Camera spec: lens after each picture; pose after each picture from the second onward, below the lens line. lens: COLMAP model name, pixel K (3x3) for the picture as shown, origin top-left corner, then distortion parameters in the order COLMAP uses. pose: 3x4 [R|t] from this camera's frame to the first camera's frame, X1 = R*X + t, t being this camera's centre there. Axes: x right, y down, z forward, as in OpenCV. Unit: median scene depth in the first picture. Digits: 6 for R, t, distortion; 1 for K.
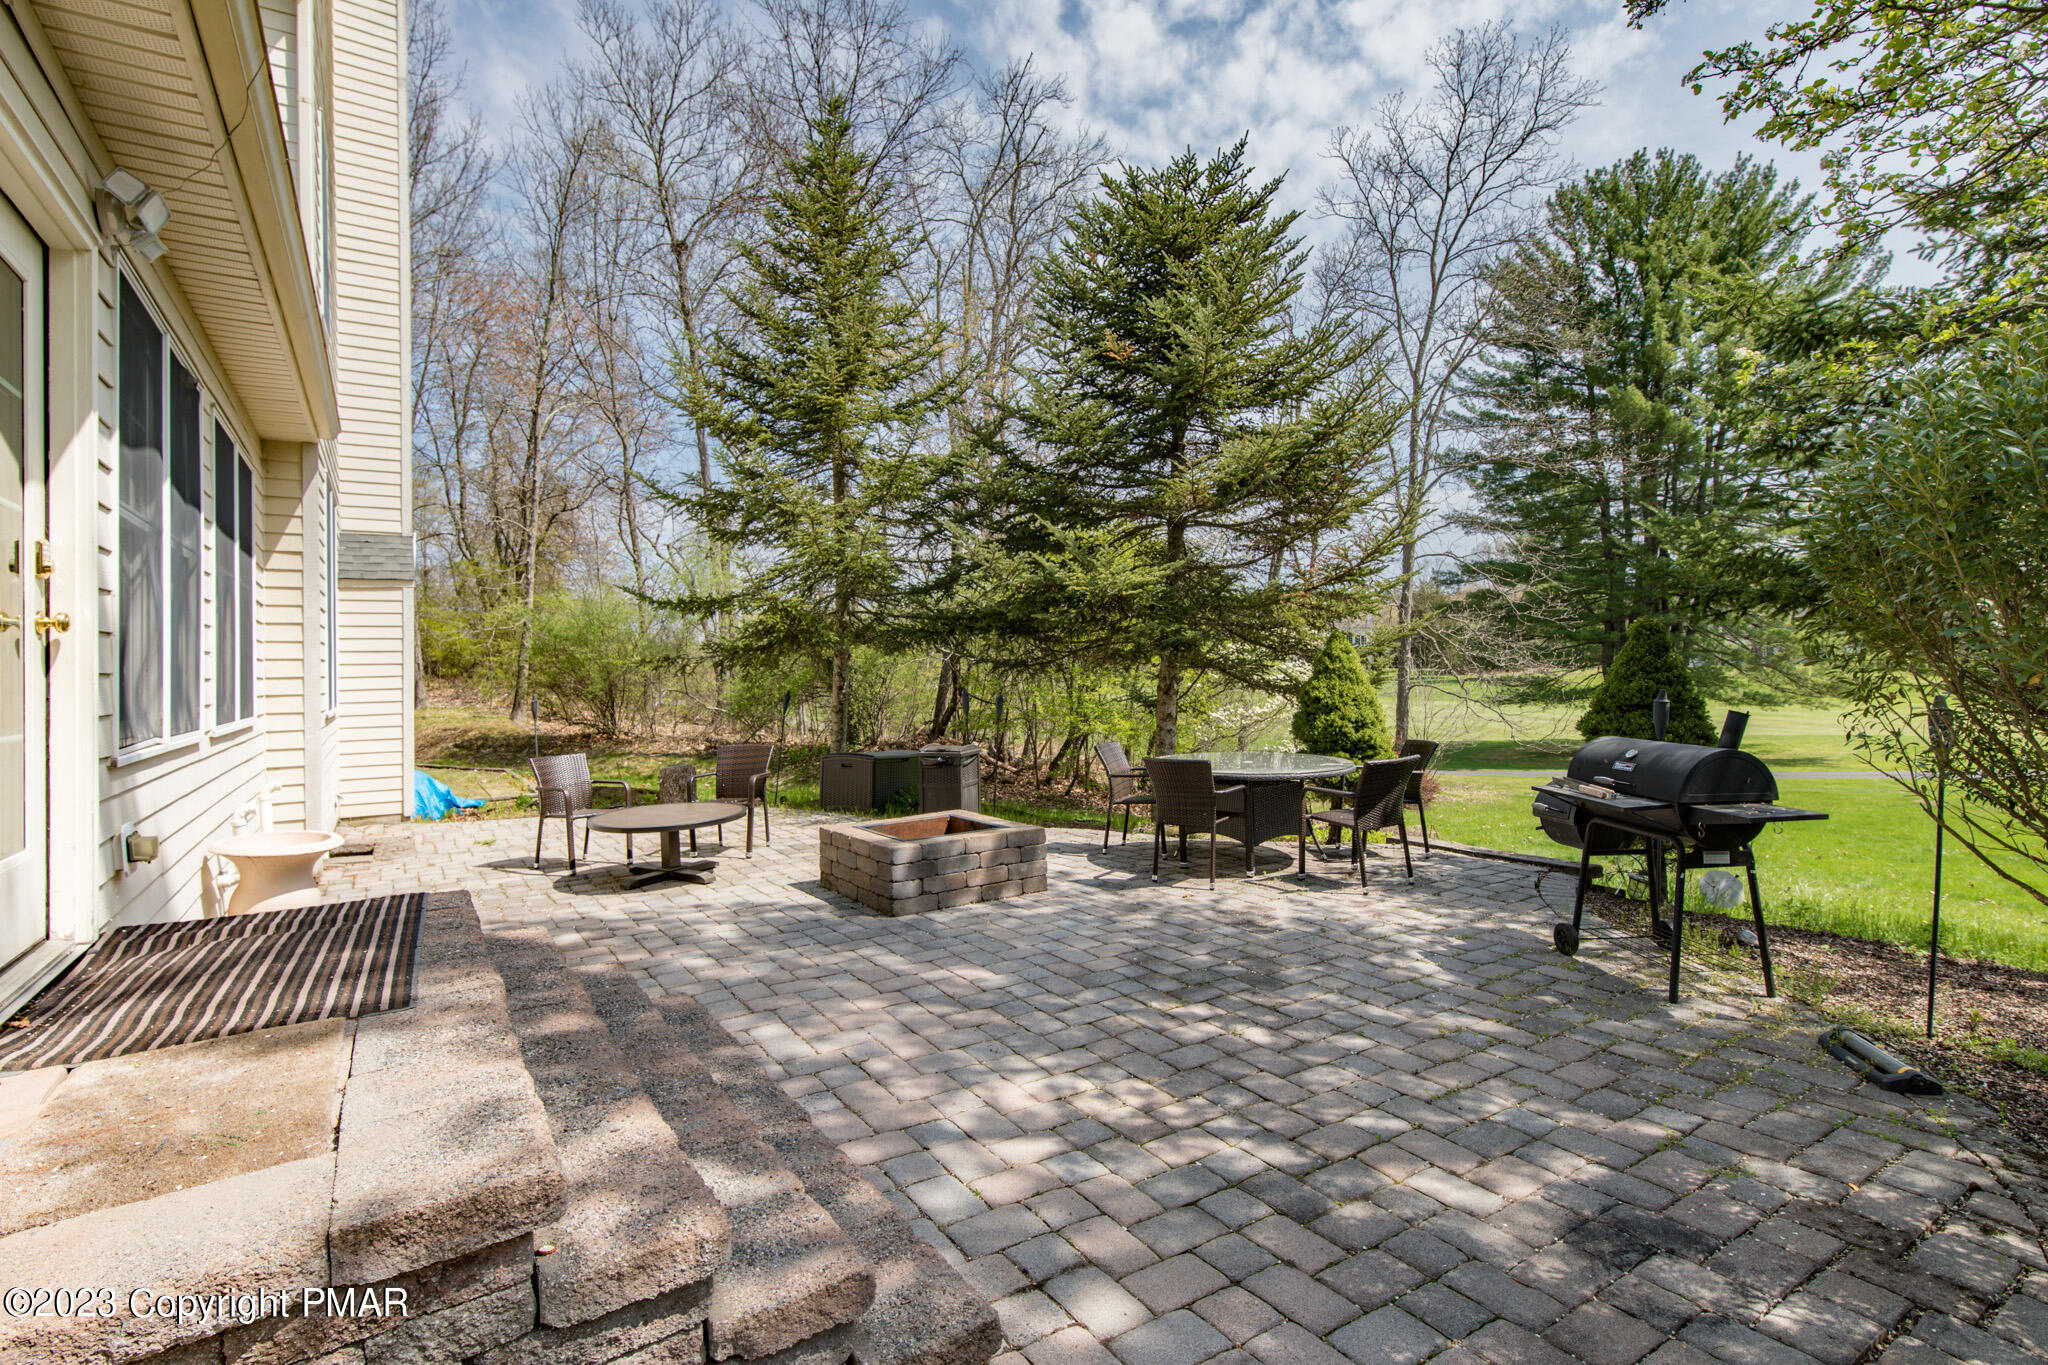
lens RADIAL K [[990.7, 0, 1021.1], [0, 990.7, 684.5], [0, 0, 1]] dist [-0.000443, 0.000398]
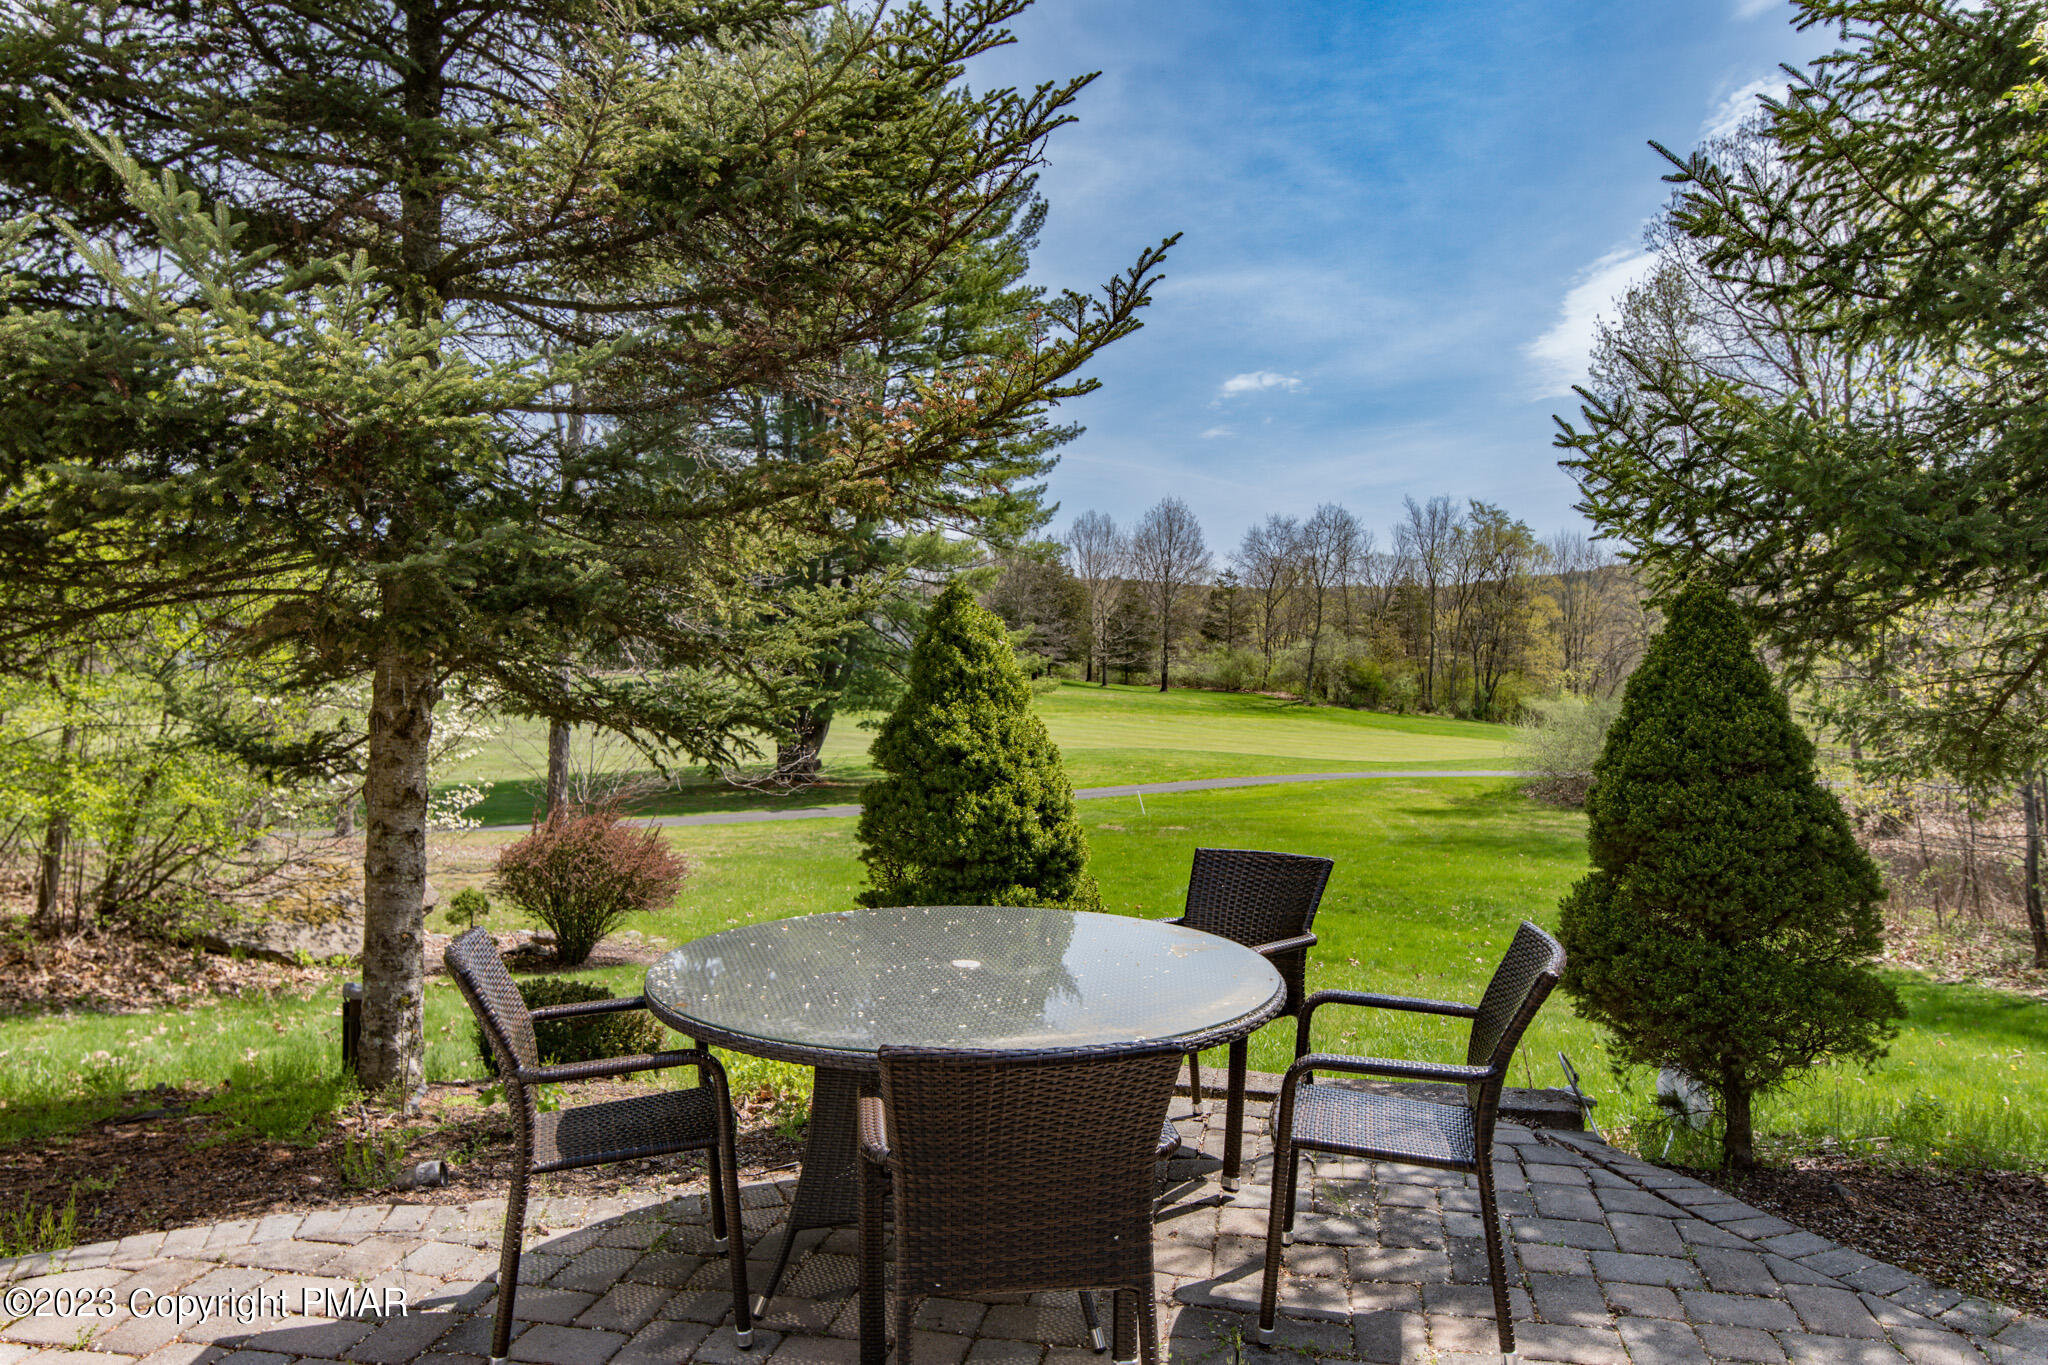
lens RADIAL K [[1409.4, 0, 1028.3], [0, 1409.4, 676.8], [0, 0, 1]] dist [0.000163, -0.001379]
pose [[0.715748, 0.003576, 0.698349, -0.128845], [0.002206, 0.999970, -0.007381, -0.021619], [-0.698355, 0.006823, 0.715719, 1.147445]]
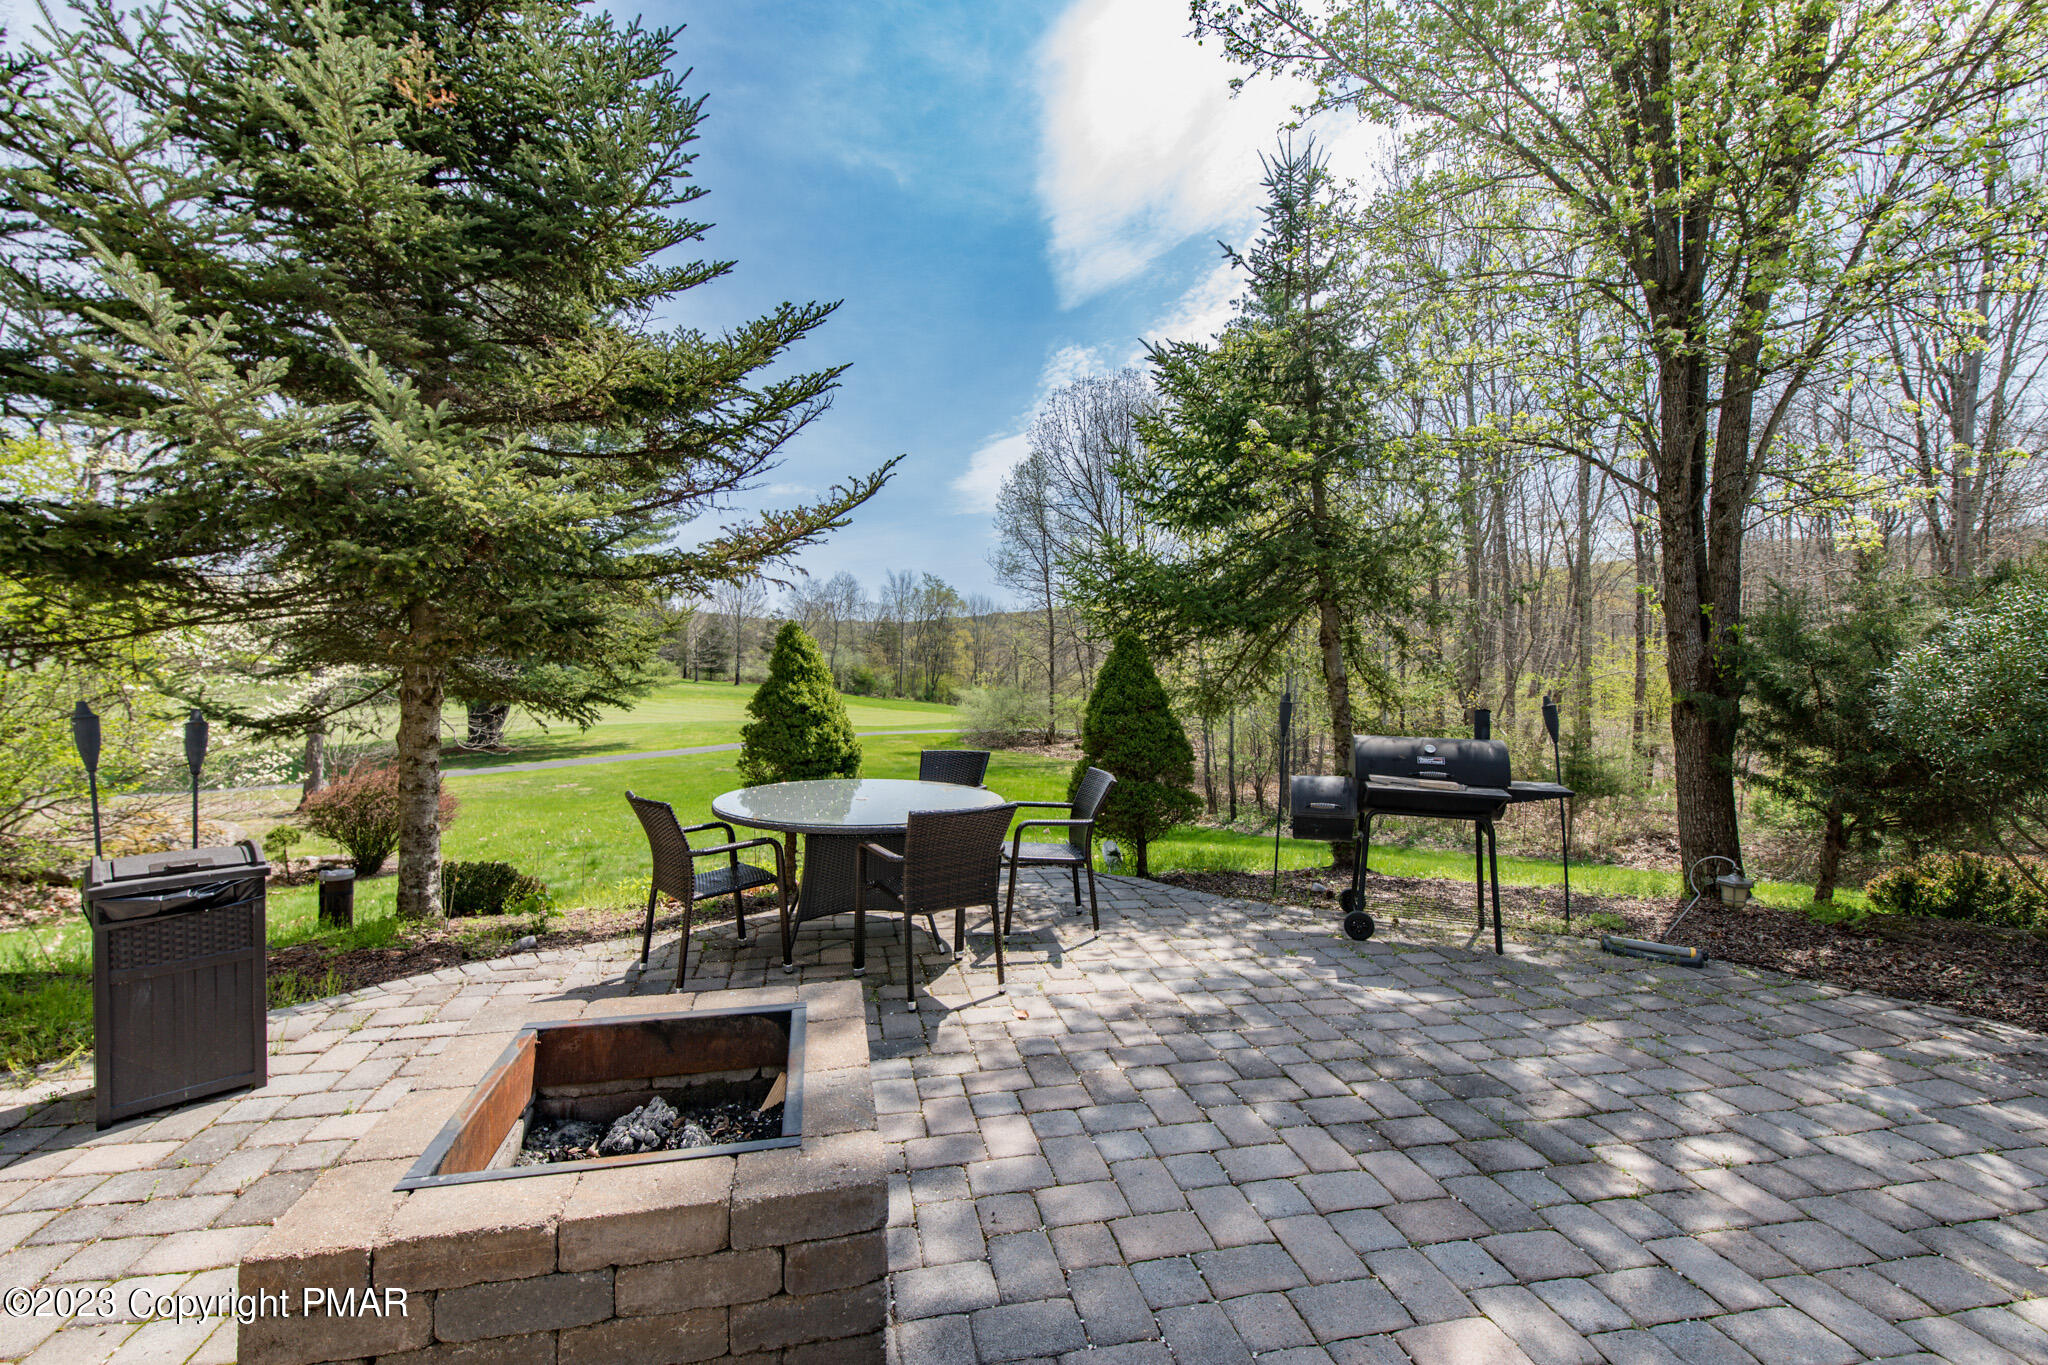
lens RADIAL K [[879.3, 0, 1023.1], [0, 879.3, 681.8], [0, 0, 1]] dist [0.004537, -0.001626]
pose [[0.359516, -0.000968, 0.933138, -0.545413], [0.003491, 0.999994, -0.000308, -0.008395], [-0.933132, 0.003368, 0.359517, 1.165471]]
